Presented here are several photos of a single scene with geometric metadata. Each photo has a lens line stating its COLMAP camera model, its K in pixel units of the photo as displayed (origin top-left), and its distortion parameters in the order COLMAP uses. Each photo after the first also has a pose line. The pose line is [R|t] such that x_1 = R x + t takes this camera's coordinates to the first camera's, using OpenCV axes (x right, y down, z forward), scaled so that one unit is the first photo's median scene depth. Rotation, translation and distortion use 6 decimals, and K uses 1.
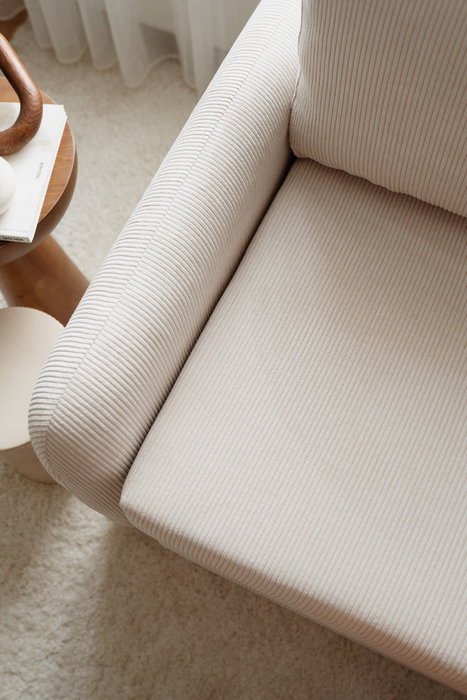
lens RADIAL K [[667.3, 0, 233.5], [0, 667.3, 350.0], [0, 0, 1]] dist [-0.040761, 0.036501]
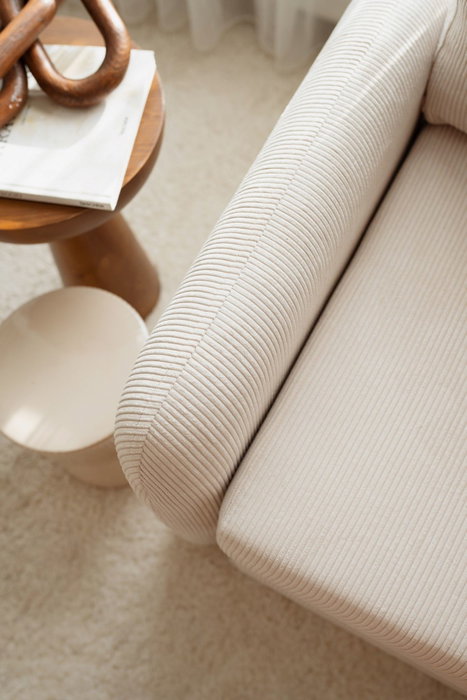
lens RADIAL K [[667.3, 0, 233.5], [0, 667.3, 350.0], [0, 0, 1]] dist [-0.040761, 0.036501]
pose [[0.998889, 0.043624, -0.017796, -0.131902], [-0.043424, 0.998990, 0.011510, -0.001385], [0.018280, -0.010725, 0.999775, 0.161236]]
